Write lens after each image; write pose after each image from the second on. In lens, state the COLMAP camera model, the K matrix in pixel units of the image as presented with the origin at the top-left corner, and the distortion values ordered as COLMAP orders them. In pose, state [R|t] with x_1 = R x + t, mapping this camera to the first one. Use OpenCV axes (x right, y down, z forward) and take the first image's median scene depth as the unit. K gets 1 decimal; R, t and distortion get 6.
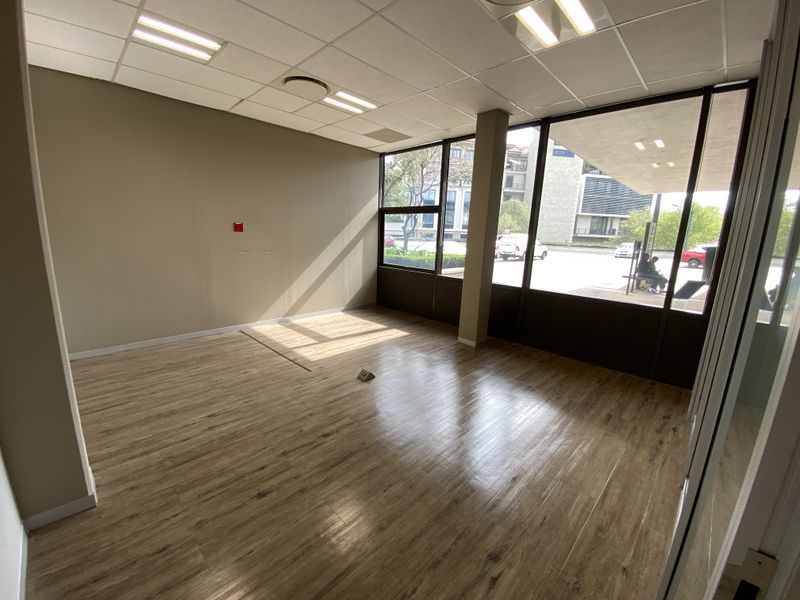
lens RADIAL K [[328.5, 0, 400.0], [0, 328.5, 300.0], [0, 0, 1]] dist [0.001393, -0.017103]
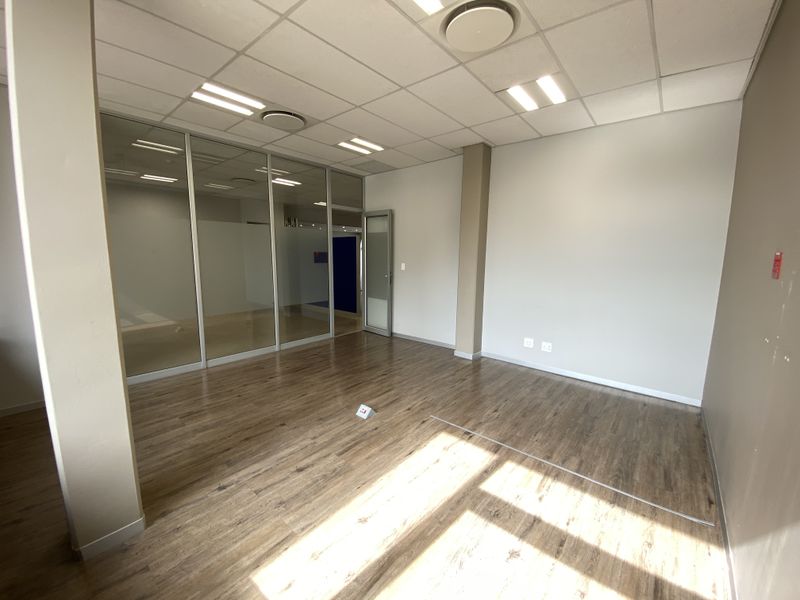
lens RADIAL K [[328.5, 0, 400.0], [0, 328.5, 300.0], [0, 0, 1]] dist [0.001393, -0.017103]
pose [[-0.996094, -0.040331, -0.078546, -0.118447], [-0.063908, 0.943148, 0.326171, -0.385793], [0.060926, 0.329917, -0.942042, 1.866911]]
